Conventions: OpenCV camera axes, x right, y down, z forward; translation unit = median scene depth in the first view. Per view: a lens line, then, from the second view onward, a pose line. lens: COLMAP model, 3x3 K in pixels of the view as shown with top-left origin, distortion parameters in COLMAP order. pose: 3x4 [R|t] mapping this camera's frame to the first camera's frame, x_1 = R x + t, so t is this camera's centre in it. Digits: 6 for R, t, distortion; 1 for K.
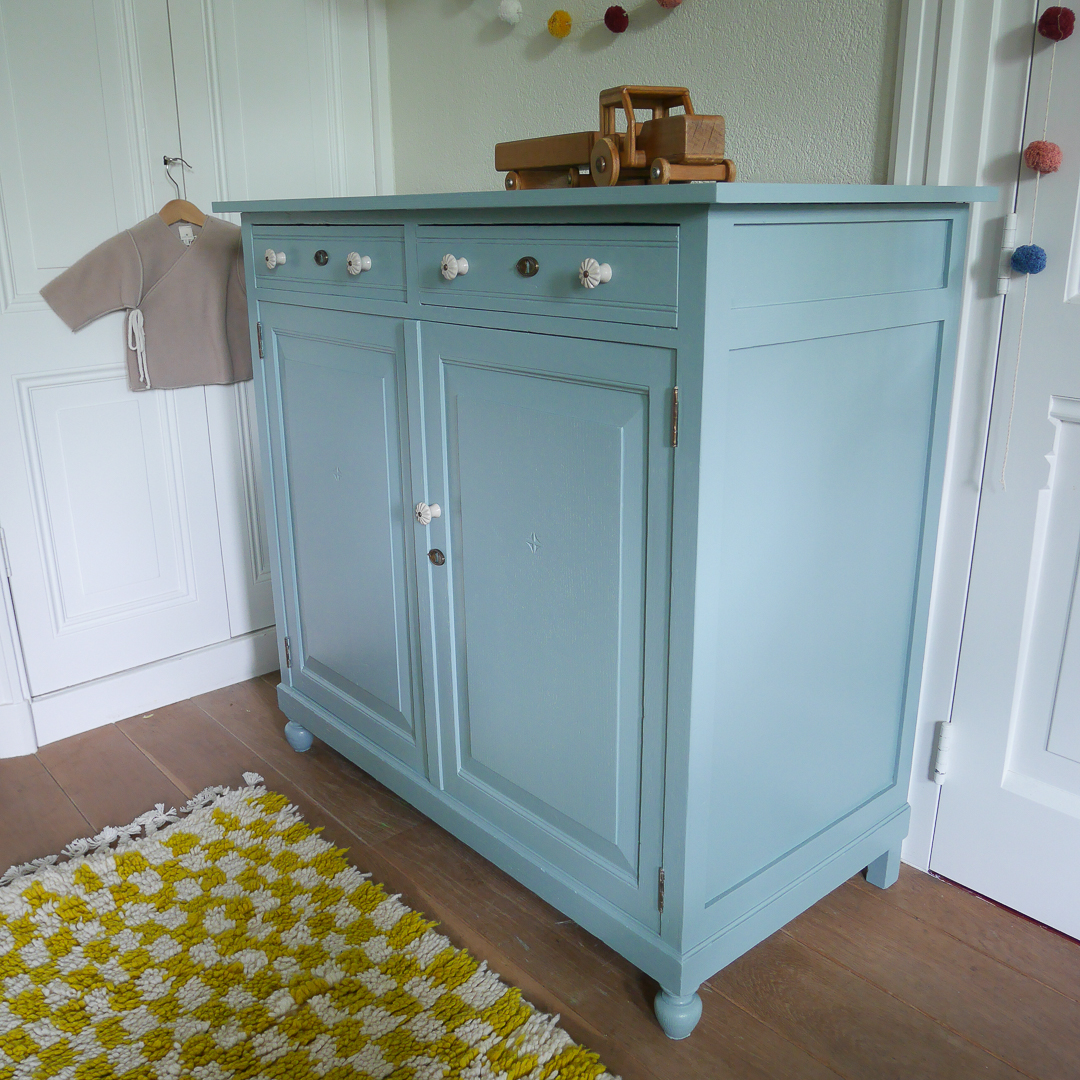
lens RADIAL K [[1047.5, 0, 540.1], [0, 1047.5, 549.9], [0, 0, 1]] dist [-0.074044, 0.029372]
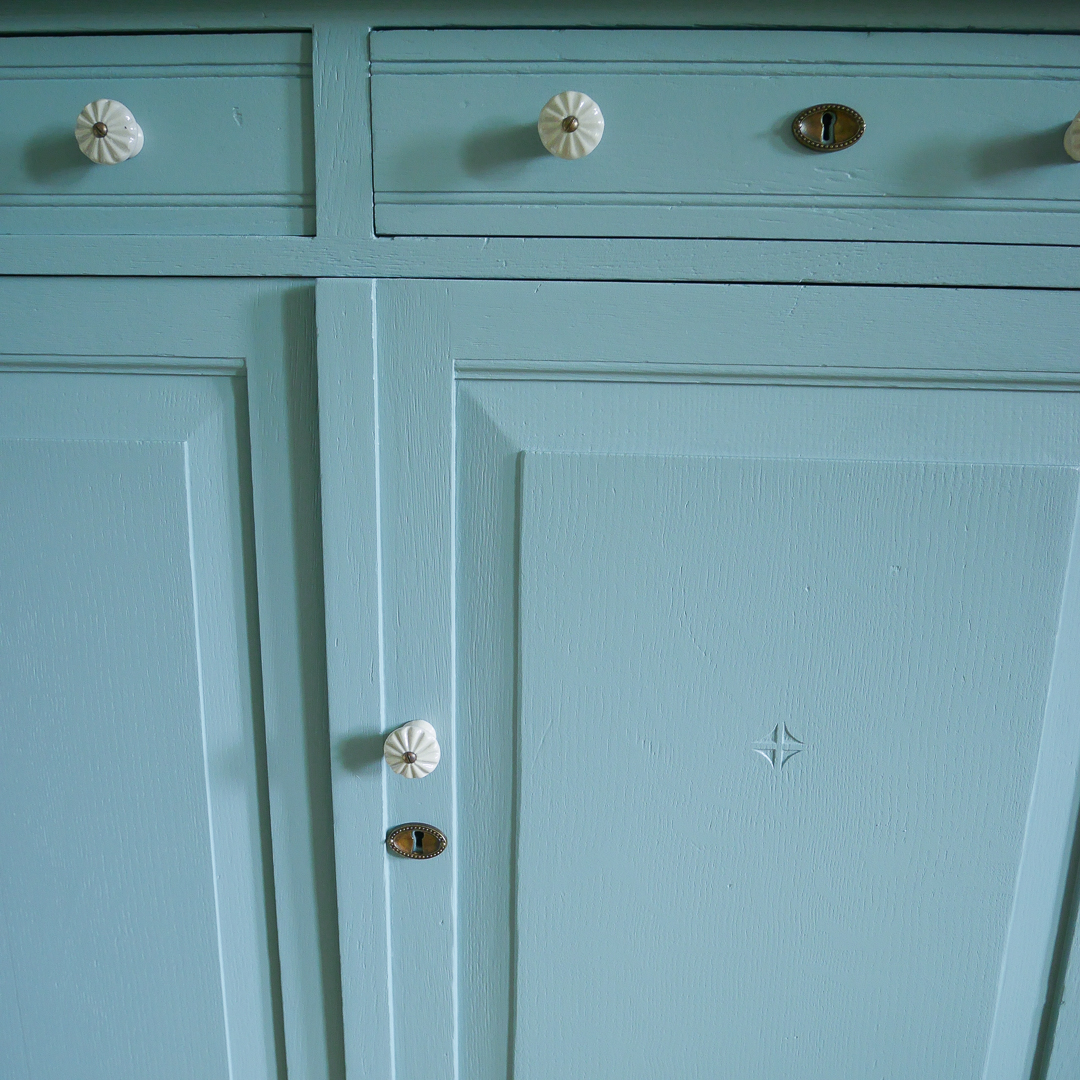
lens RADIAL K [[1047.5, 0, 540.1], [0, 1047.5, 549.9], [0, 0, 1]] dist [-0.074044, 0.029372]
pose [[0.693009, -0.159675, 0.703024, -0.330646], [0.201094, 0.979273, 0.024189, -0.106088], [-0.692315, 0.124611, 0.710755, 0.627999]]
